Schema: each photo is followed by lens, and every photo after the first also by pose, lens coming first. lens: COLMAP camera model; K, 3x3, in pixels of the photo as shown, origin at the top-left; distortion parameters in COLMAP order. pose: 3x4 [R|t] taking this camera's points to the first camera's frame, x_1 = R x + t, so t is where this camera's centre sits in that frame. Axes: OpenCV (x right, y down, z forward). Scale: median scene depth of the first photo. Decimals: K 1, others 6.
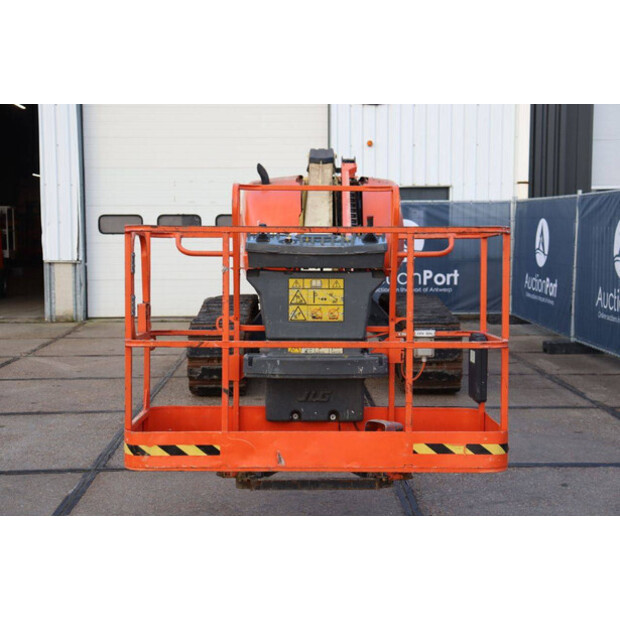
lens RADIAL K [[1039.0, 0, 310.0], [0, 1039.0, 310.0], [0, 0, 1]] dist [0.161790, 0.118886]
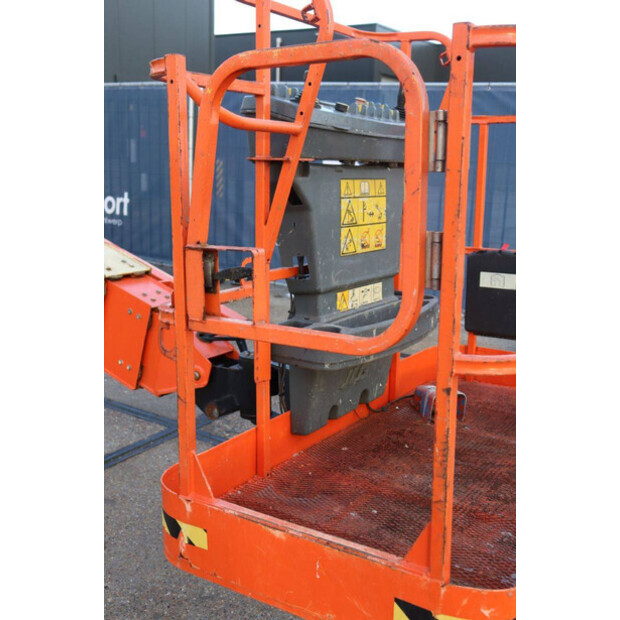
lens RADIAL K [[735.1, 0, 310.0], [0, 735.1, 310.0], [0, 0, 1]] dist [-0.001270, 0.023463]
pose [[0.552845, -0.152843, 0.819147, -0.360503], [0.023608, 0.985513, 0.167951, -0.027963], [-0.832950, -0.073513, 0.548444, 0.793556]]
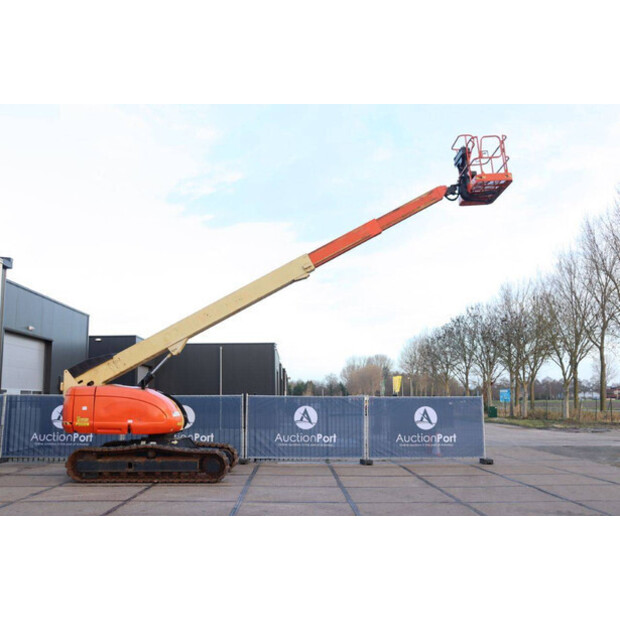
lens RADIAL K [[620.7, 0, 310.0], [0, 620.7, 310.0], [0, 0, 1]] dist [-0.065689, 0.038829]
pose [[-0.008143, 0.152591, 0.988256, -2.632685], [0.083680, 0.984926, -0.151388, -0.123294], [-0.996459, 0.081465, -0.020789, 1.349930]]
